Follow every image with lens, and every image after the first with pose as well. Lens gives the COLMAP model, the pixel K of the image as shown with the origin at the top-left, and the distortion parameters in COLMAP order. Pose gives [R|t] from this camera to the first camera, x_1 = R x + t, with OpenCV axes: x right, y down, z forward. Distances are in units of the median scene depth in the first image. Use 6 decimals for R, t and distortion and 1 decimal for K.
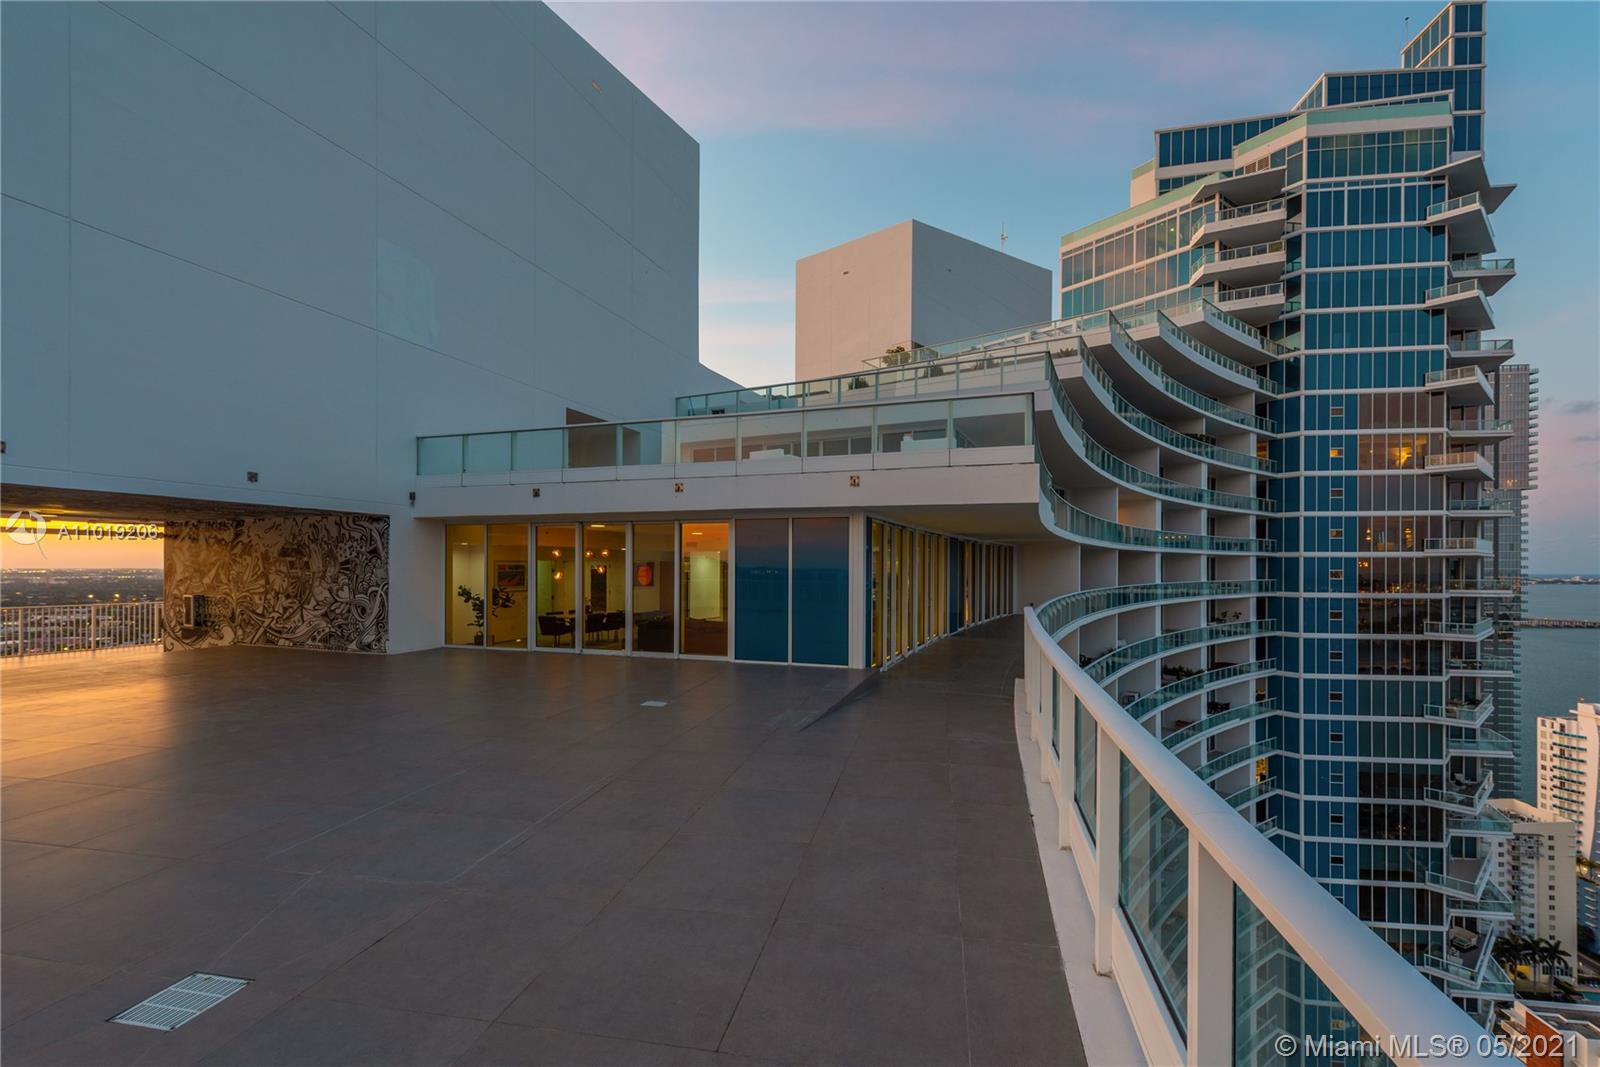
lens RADIAL K [[641.7, 0, 828.5], [0, 641.7, 569.7], [0, 0, 1]] dist [0.001904, -0.001150]
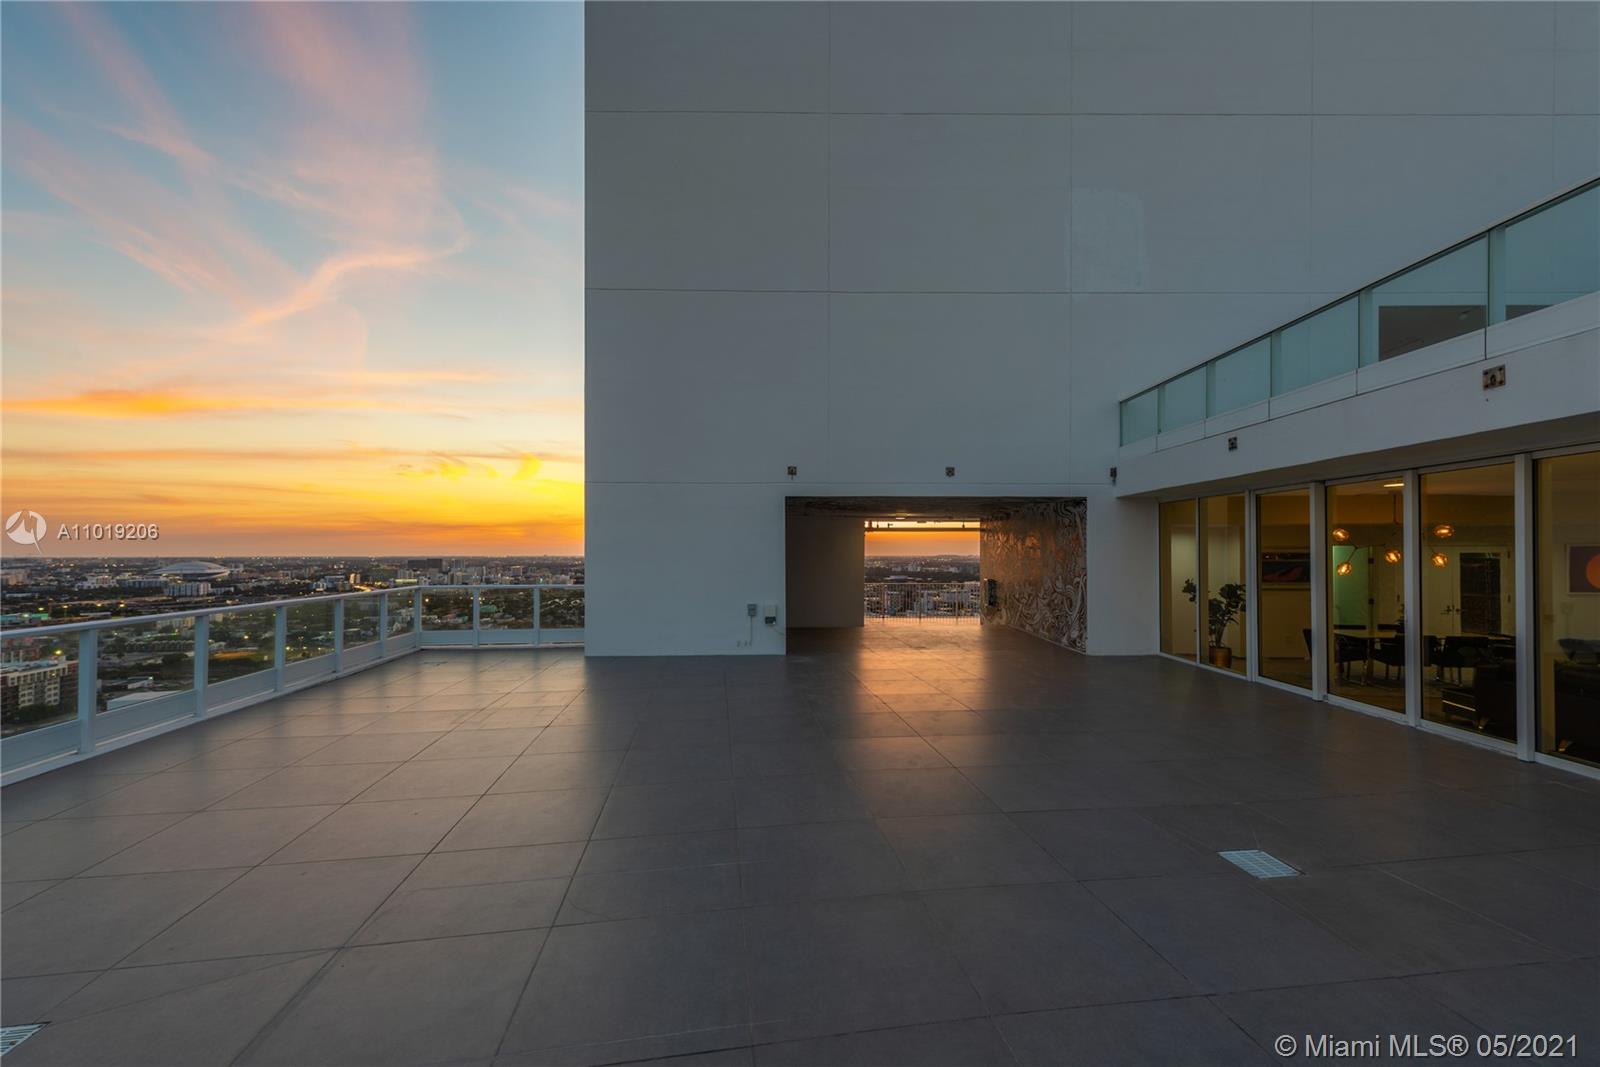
lens RADIAL K [[641.7, 0, 830.4], [0, 641.7, 553.1], [0, 0, 1]] dist [0.001904, -0.001150]
pose [[0.273291, -0.001772, -0.961930, 0.019248], [-0.002005, 0.999995, -0.002412, -0.001390], [0.961929, 0.002588, 0.273286, 0.120245]]
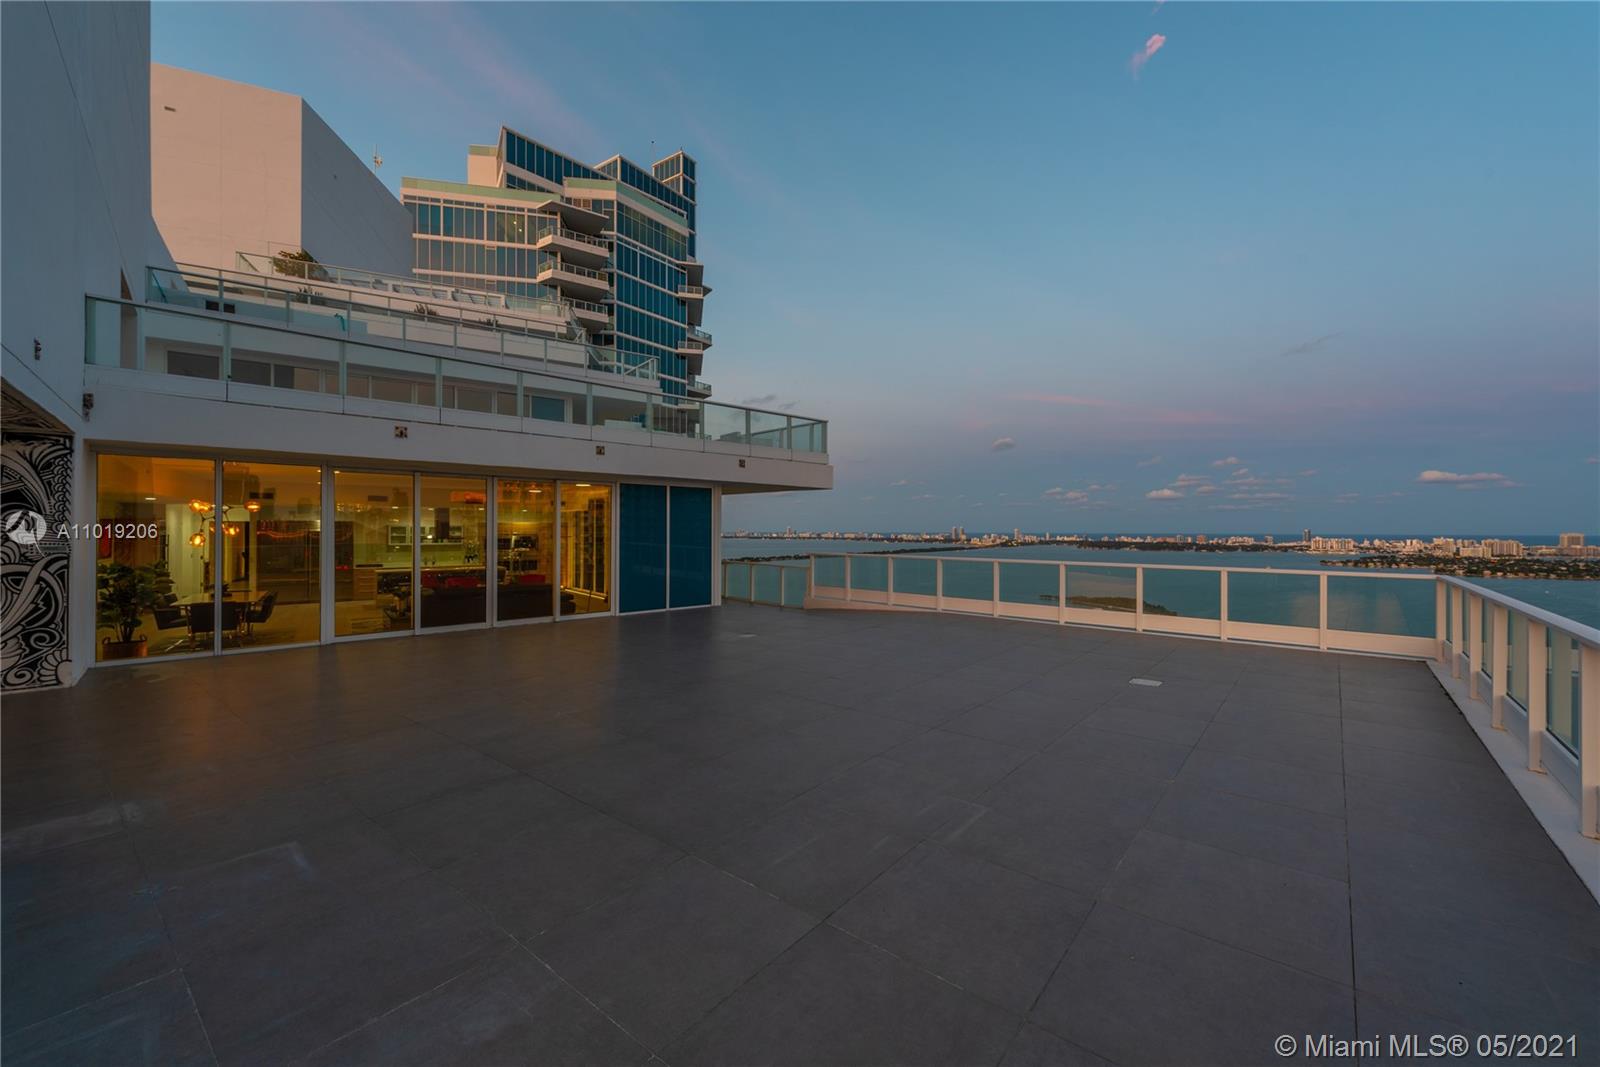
lens RADIAL K [[641.7, 0, 792.2], [0, 641.7, 529.4], [0, 0, 1]] dist [0.001904, -0.001150]
pose [[0.478623, -0.001749, 0.878019, -0.248705], [0.001321, 0.999998, 0.001272, -0.000680], [-0.878019, 0.000551, 0.478625, 0.057481]]
